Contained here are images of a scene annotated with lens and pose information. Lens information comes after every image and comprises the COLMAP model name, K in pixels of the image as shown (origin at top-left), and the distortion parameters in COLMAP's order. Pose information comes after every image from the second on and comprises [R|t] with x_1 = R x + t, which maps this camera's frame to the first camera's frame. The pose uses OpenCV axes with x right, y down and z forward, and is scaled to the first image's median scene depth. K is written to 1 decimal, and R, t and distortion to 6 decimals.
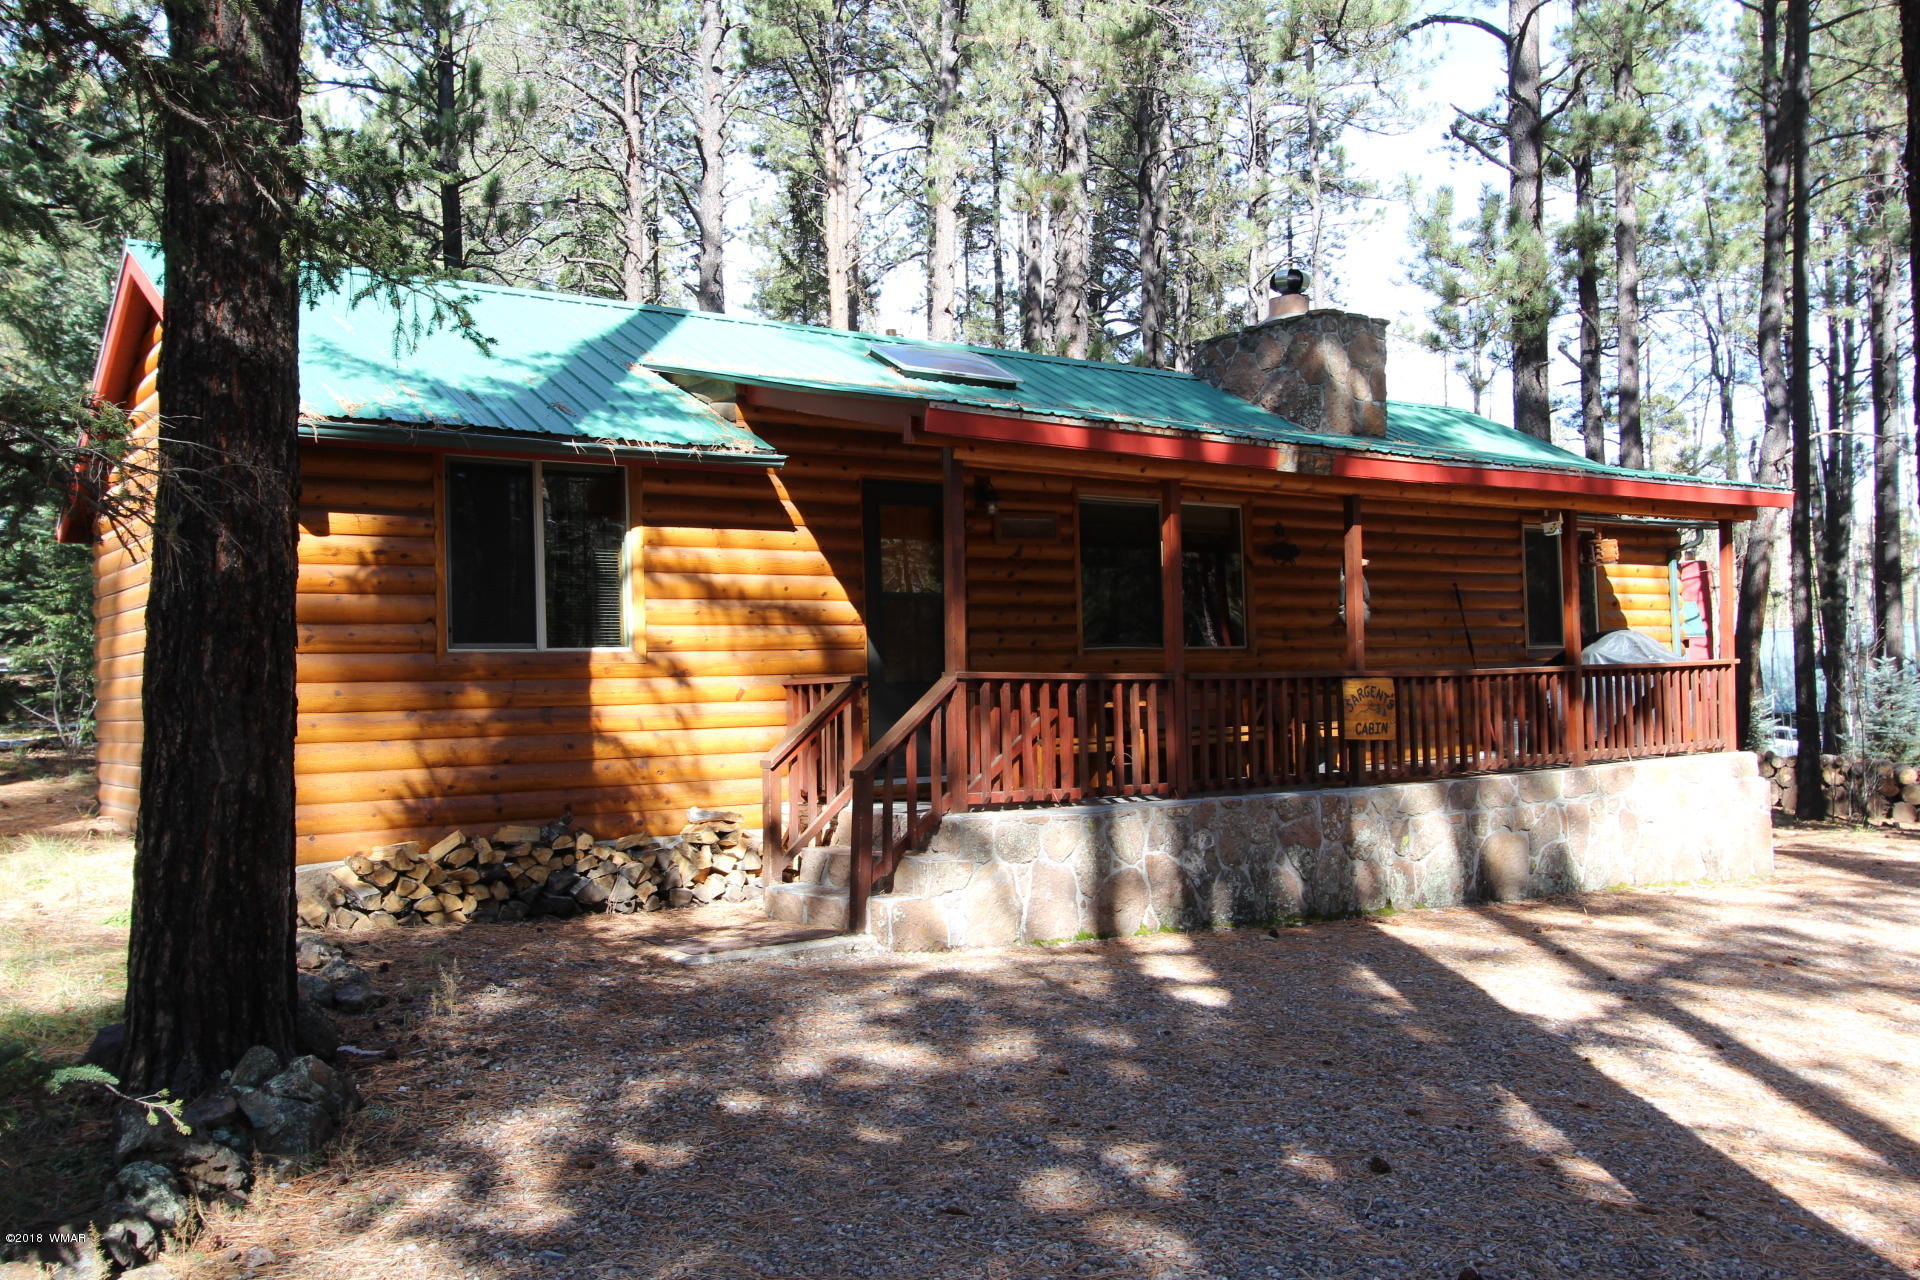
lens RADIAL K [[1644.2, 0, 960.4], [0, 1644.2, 643.3], [0, 0, 1]] dist [0.008523, -0.008798]
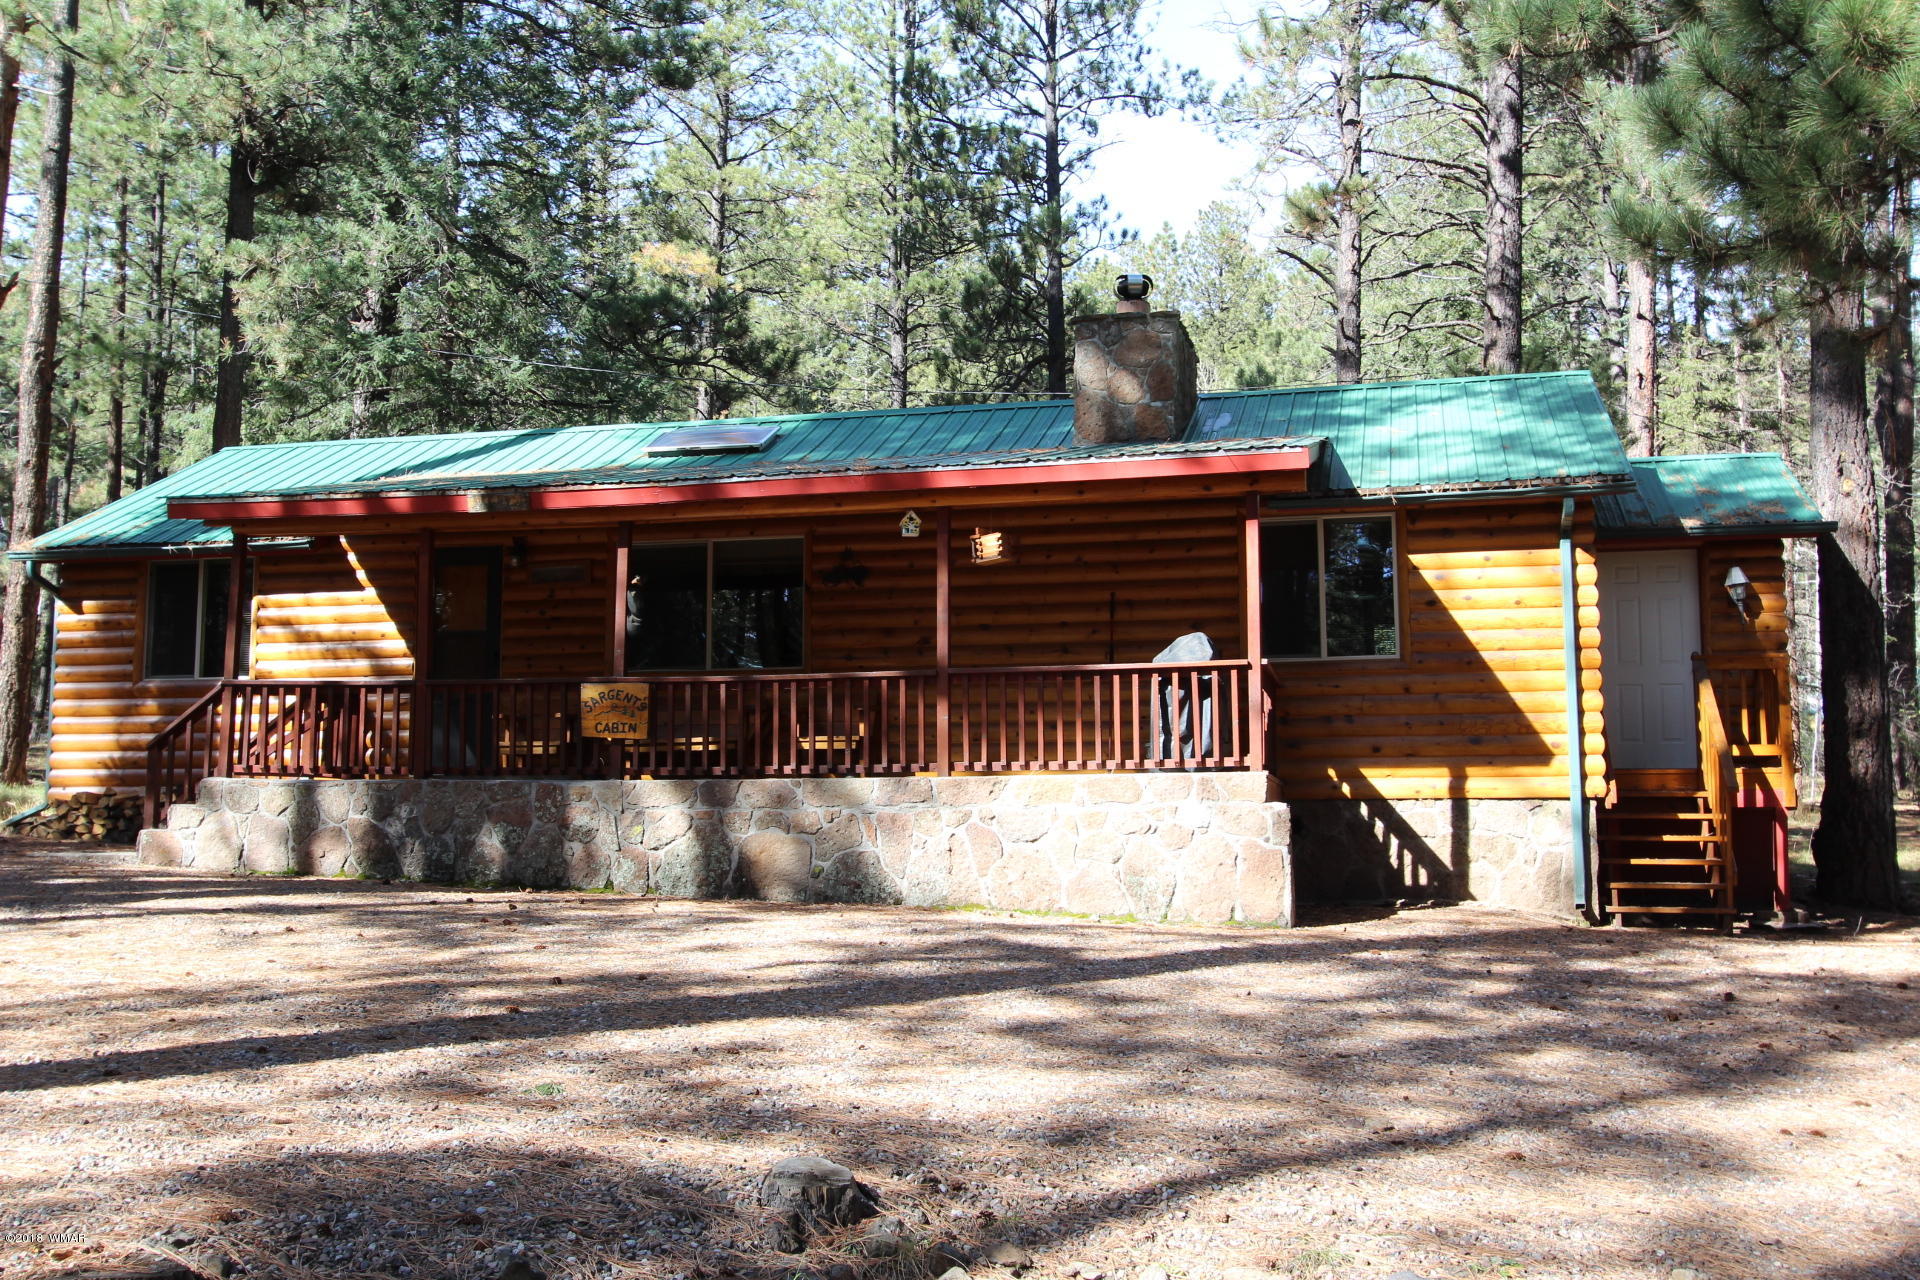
lens RADIAL K [[1865.1, 0, 963.3], [0, 1865.1, 637.2], [0, 0, 1]] dist [0.017940, 0.000000]
pose [[0.634887, -0.055700, -0.770595, 1.493228], [0.001827, 0.997503, -0.070596, 0.086839], [0.772603, 0.043413, 0.633403, 0.406490]]
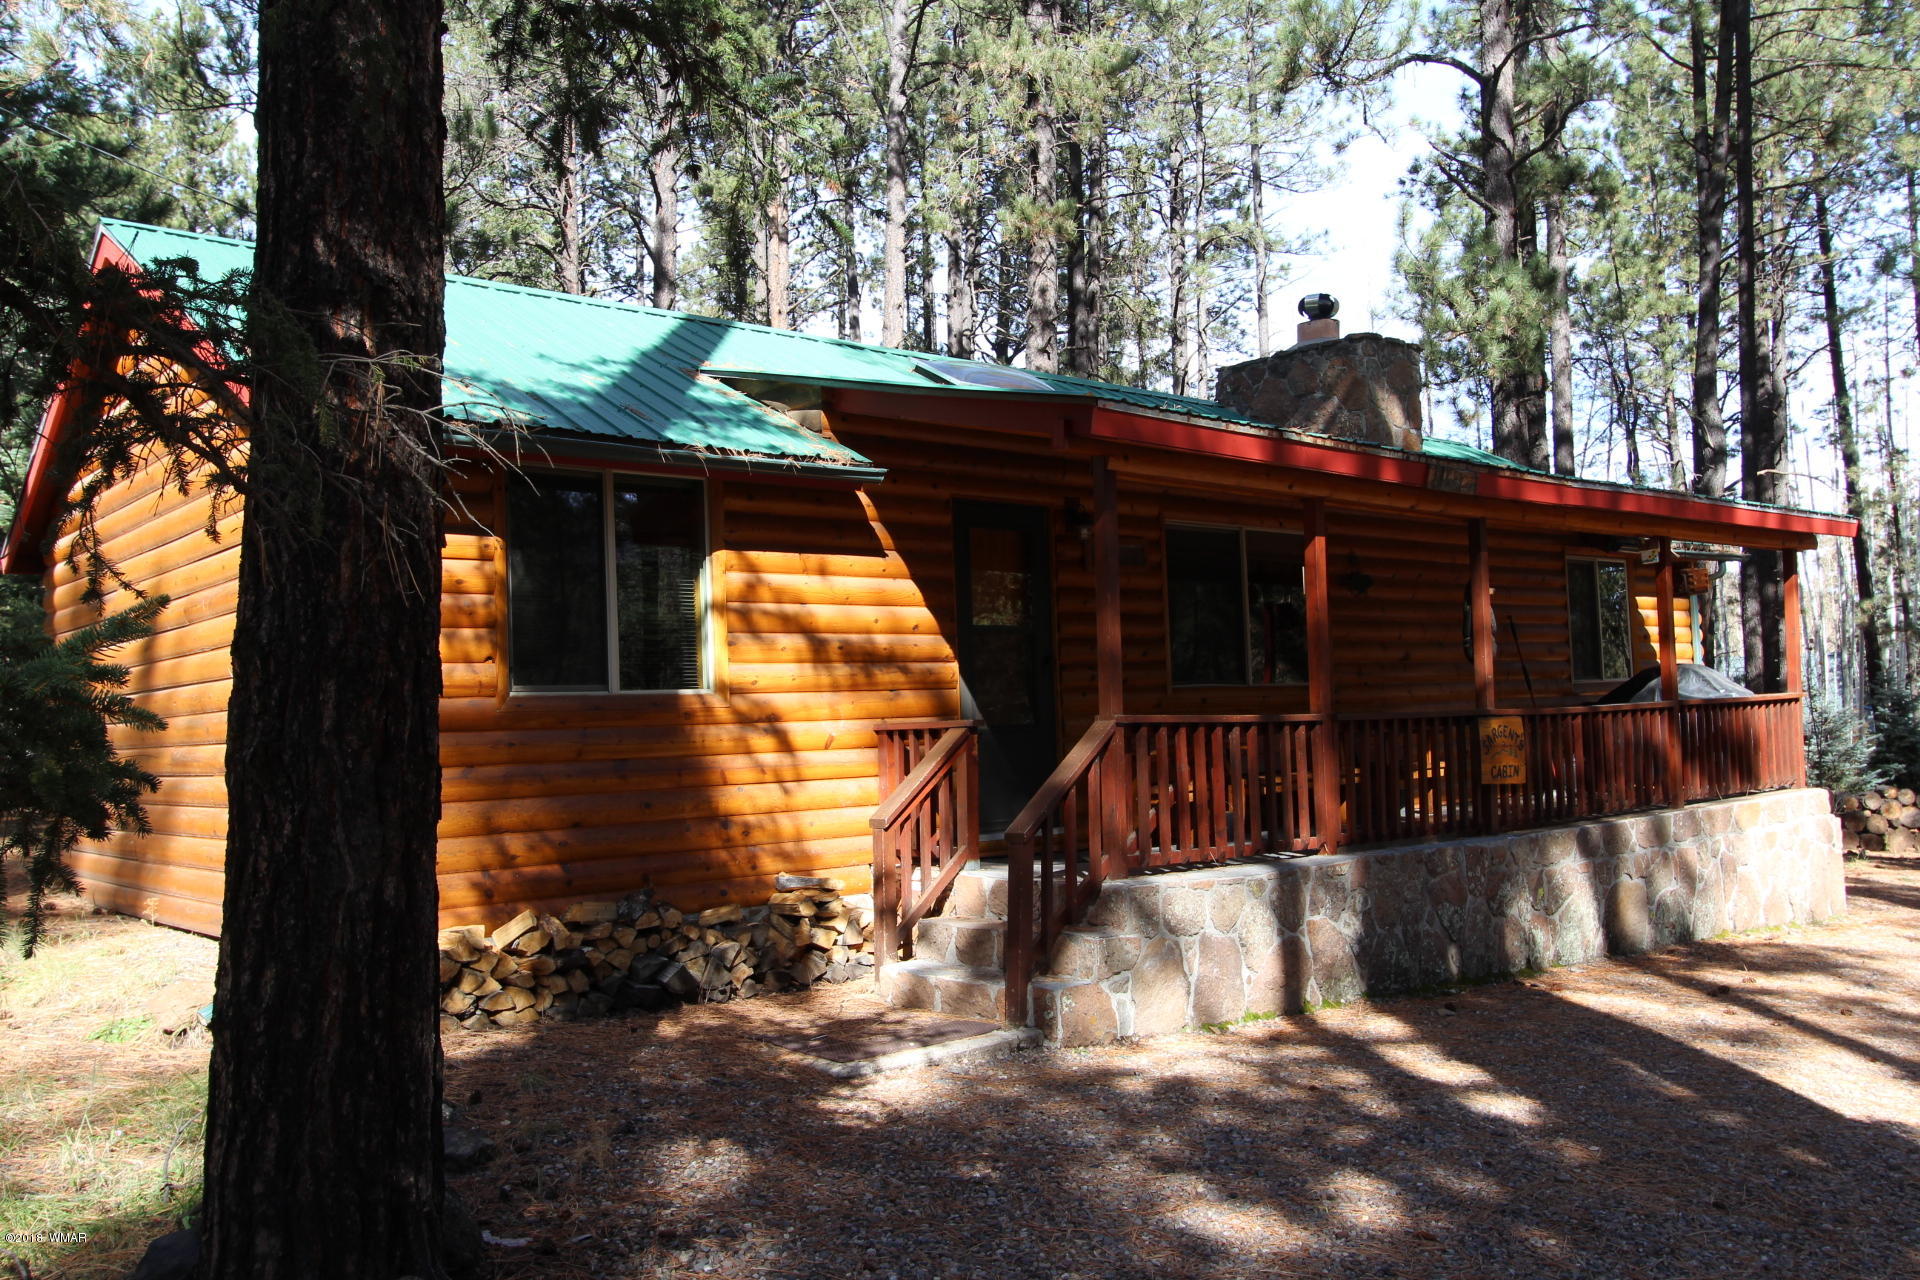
lens RADIAL K [[1546.1, 0, 962.3], [0, 1546.1, 644.0], [0, 0, 1]] dist [-0.013898, 0.031061]
pose [[0.996948, -0.004606, 0.077934, -0.128786], [0.006391, 0.999722, -0.022680, -0.001874], [-0.077808, 0.023109, 0.996700, 0.175073]]
